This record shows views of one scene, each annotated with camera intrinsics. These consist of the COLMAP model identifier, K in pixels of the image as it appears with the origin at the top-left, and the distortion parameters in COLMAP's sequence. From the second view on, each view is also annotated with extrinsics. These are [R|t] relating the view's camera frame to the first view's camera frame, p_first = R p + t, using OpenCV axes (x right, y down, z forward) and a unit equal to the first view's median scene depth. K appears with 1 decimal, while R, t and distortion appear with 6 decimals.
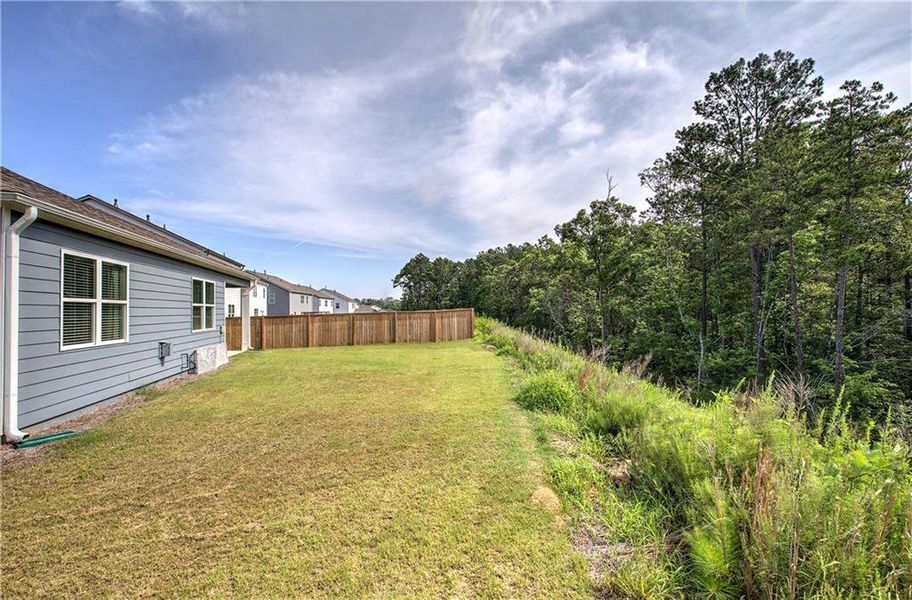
lens RADIAL K [[388.7, 0, 458.4], [0, 388.7, 299.2], [0, 0, 1]] dist [-0.018007, 0.000444]
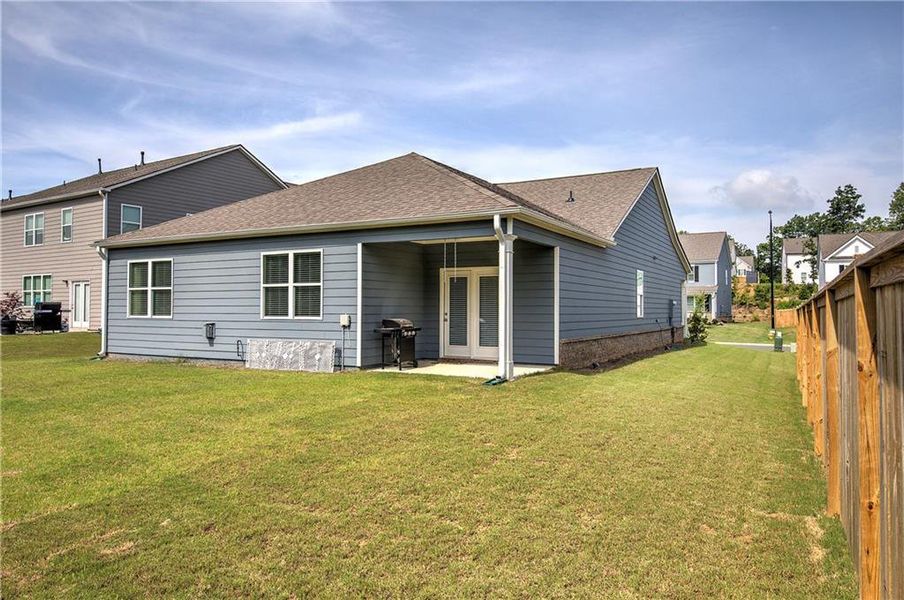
lens RADIAL K [[598.6, 0, 481.4], [0, 598.6, 298.8], [0, 0, 1]] dist [0.000755, -0.001098]
pose [[-0.661748, 0.002113, -0.749724, -0.031771], [0.030152, 0.999262, -0.023798, 0.124238], [0.749120, -0.038355, -0.661323, 3.117183]]
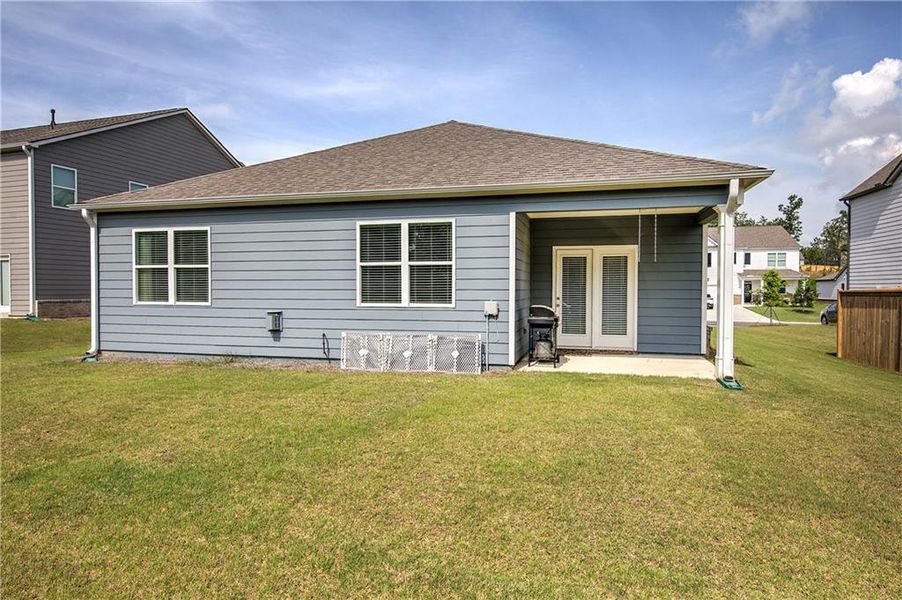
lens RADIAL K [[500.6, 0, 458.4], [0, 500.6, 298.7], [0, 0, 1]] dist [0.011081, -0.001260]
pose [[-0.469495, 0.033812, -0.882288, -0.007375], [0.030483, 0.999291, 0.022075, 0.084024], [0.882409, -0.016531, -0.470193, 2.177802]]
